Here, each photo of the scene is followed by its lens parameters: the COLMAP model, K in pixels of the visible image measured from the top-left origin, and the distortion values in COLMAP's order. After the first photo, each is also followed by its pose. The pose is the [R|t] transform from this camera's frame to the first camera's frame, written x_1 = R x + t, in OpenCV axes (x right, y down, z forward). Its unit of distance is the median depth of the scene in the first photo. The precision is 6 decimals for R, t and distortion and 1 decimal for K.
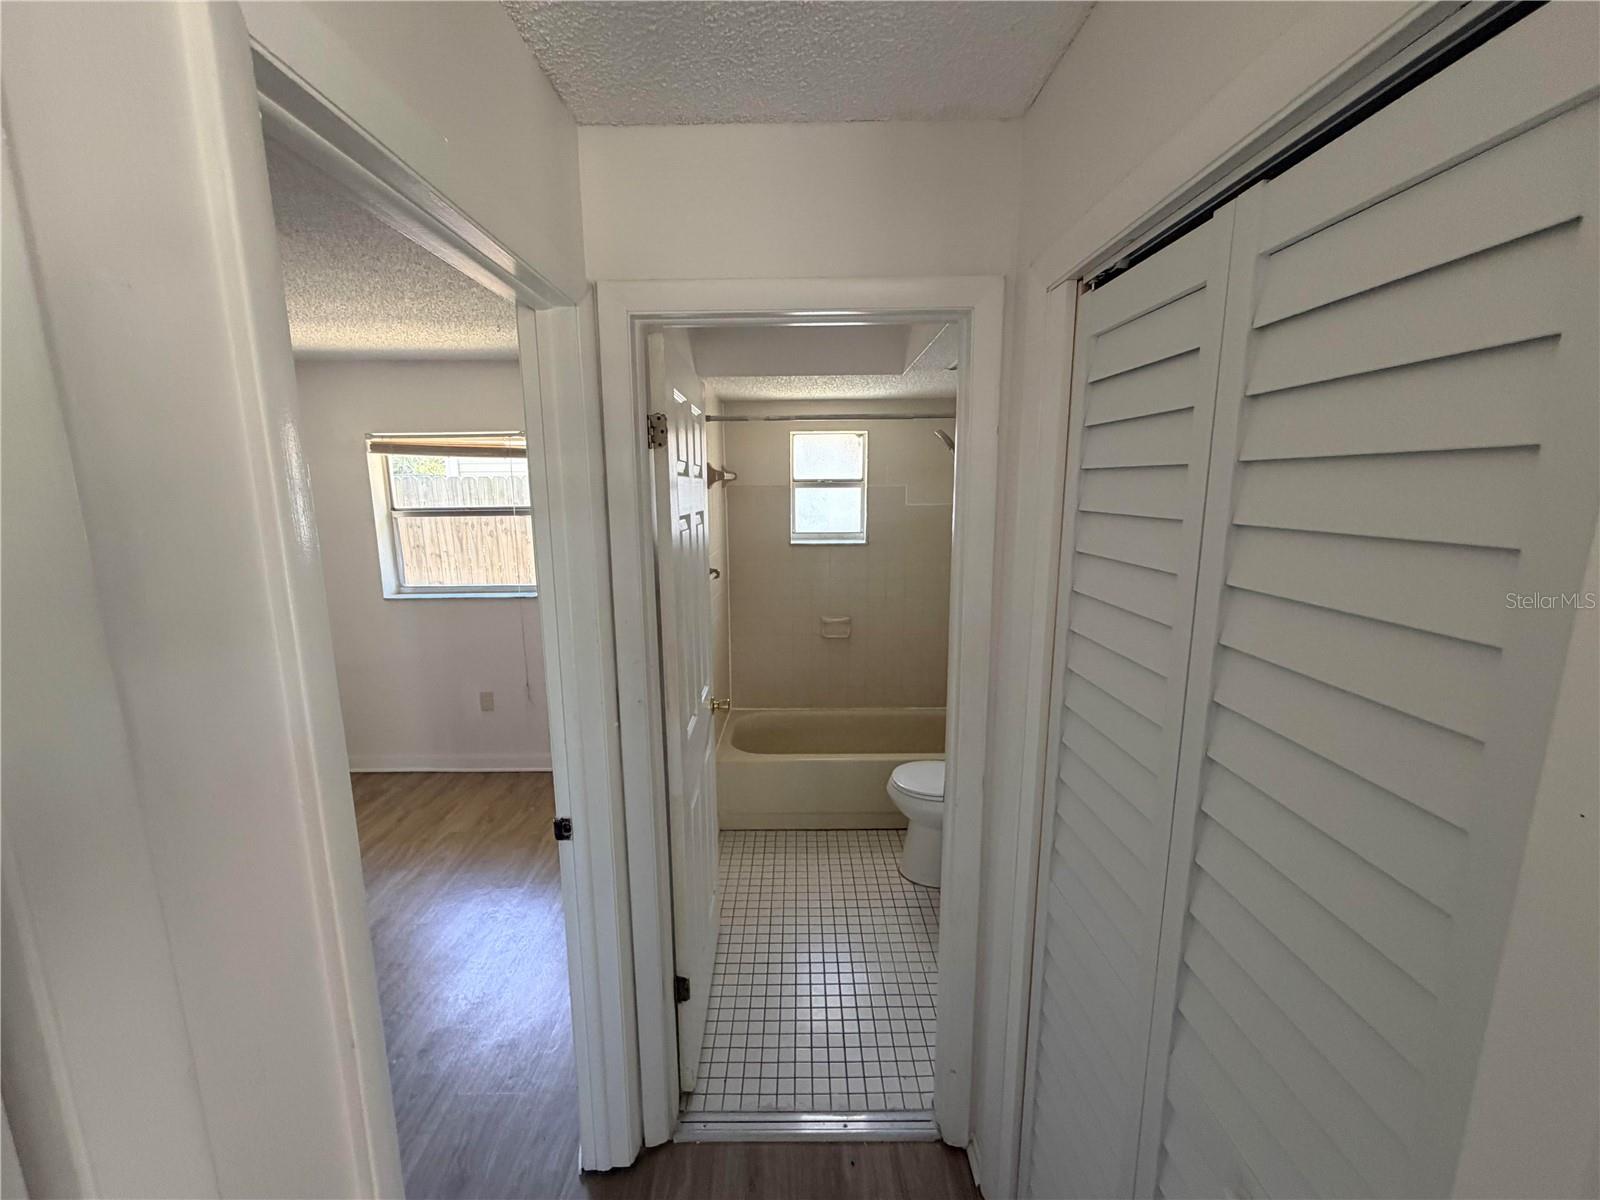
lens RADIAL K [[633.5, 0, 796.0], [0, 633.5, 601.3], [0, 0, 1]] dist [-0.004002, 0.000673]
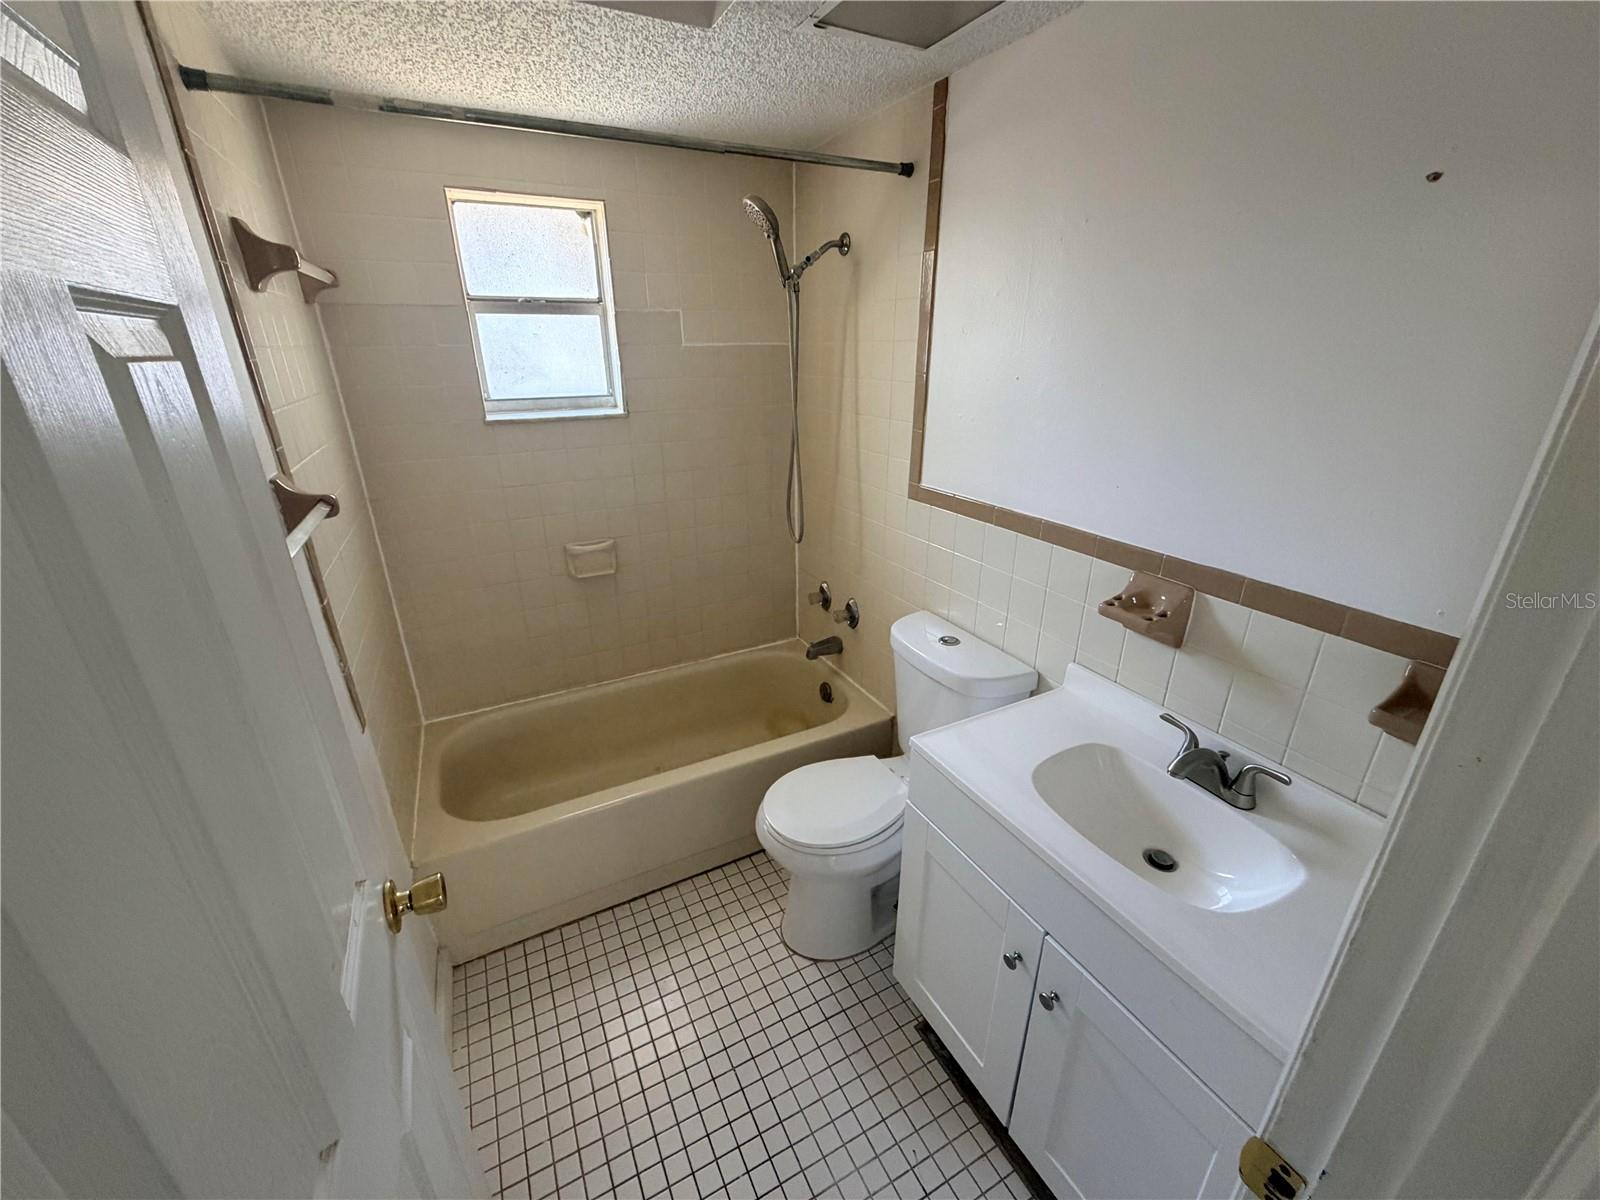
lens RADIAL K [[633.5, 0, 792.1], [0, 633.5, 598.3], [0, 0, 1]] dist [-0.004002, 0.000673]
pose [[0.887429, -0.170834, 0.428119, -0.039172], [0.084213, 0.973242, 0.213795, -0.042297], [-0.453187, -0.153675, 0.878069, 0.438078]]
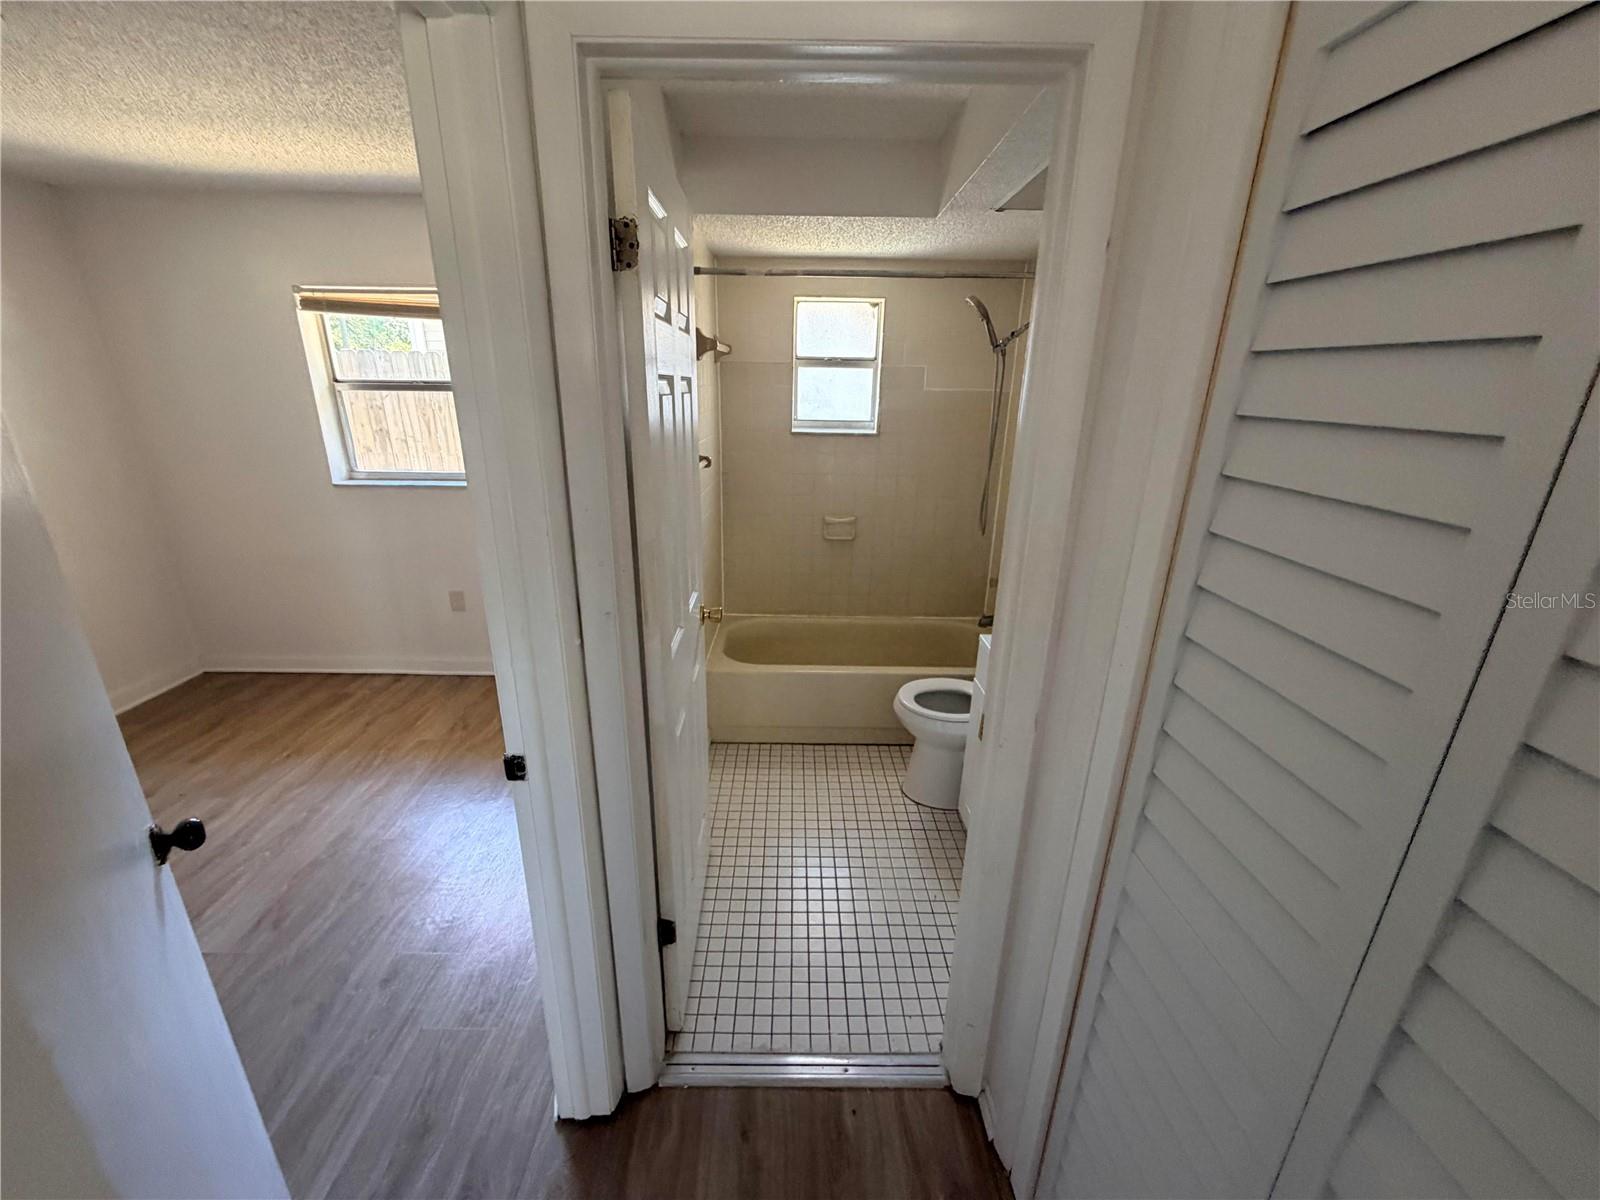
lens RADIAL K [[633.5, 0, 795.3], [0, 633.5, 599.6], [0, 0, 1]] dist [-0.004002, 0.000673]
pose [[0.999697, 0.020610, 0.013444, -0.012012], [-0.022398, 0.988396, 0.150237, 0.008663], [-0.010192, -0.150493, 0.988559, 0.104099]]
